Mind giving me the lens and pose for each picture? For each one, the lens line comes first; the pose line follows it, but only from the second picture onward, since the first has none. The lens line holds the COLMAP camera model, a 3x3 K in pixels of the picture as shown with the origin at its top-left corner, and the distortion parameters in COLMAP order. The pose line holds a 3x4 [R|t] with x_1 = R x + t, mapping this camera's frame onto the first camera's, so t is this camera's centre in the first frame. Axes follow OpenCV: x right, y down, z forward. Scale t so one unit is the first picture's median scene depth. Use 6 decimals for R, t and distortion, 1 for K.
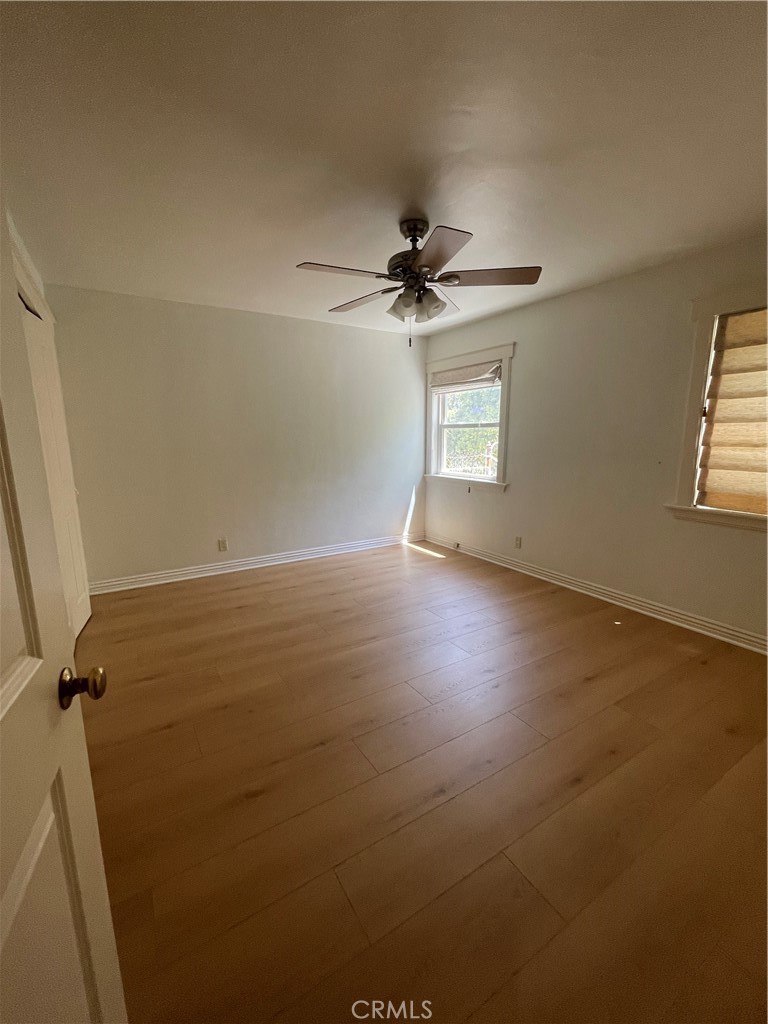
lens RADIAL K [[426.0, 0, 384.0], [0, 426.0, 512.0], [0, 0, 1]] dist [-0.001352, 0.000054]
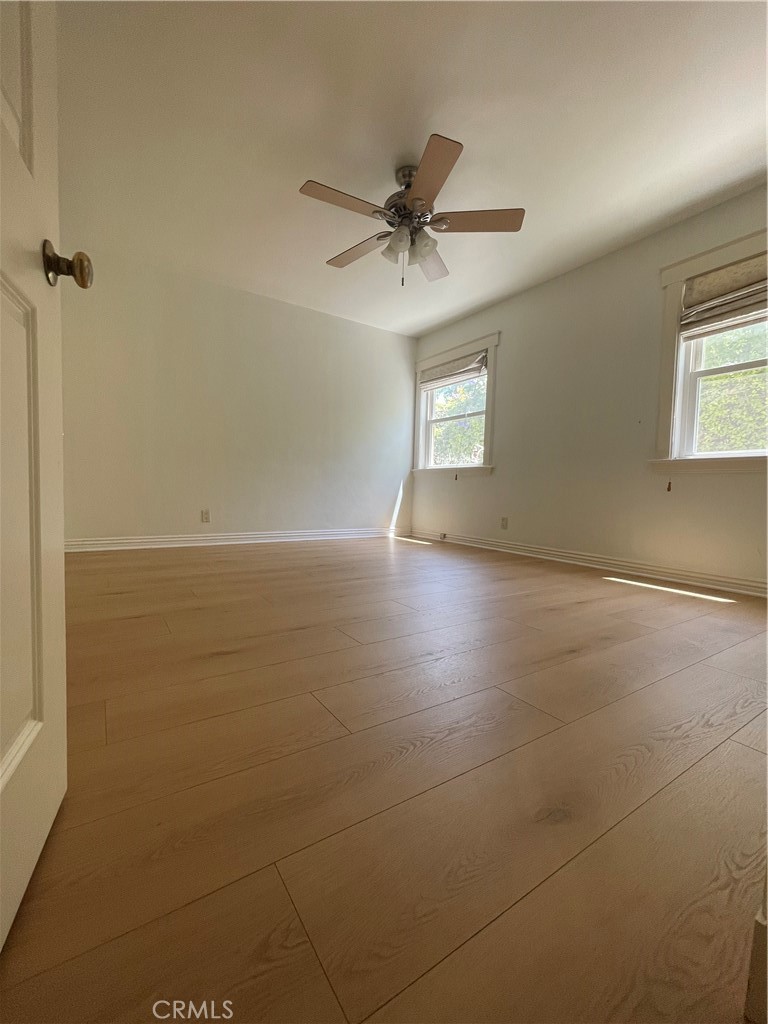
lens RADIAL K [[426.4, 0, 384.0], [0, 426.4, 510.7], [0, 0, 1]] dist [0.001314, -0.000102]
pose [[0.999080, 0.030489, 0.030164, 0.000428], [-0.026397, 0.991446, -0.127824, 0.160882], [-0.033803, 0.126910, 0.991338, 0.010995]]
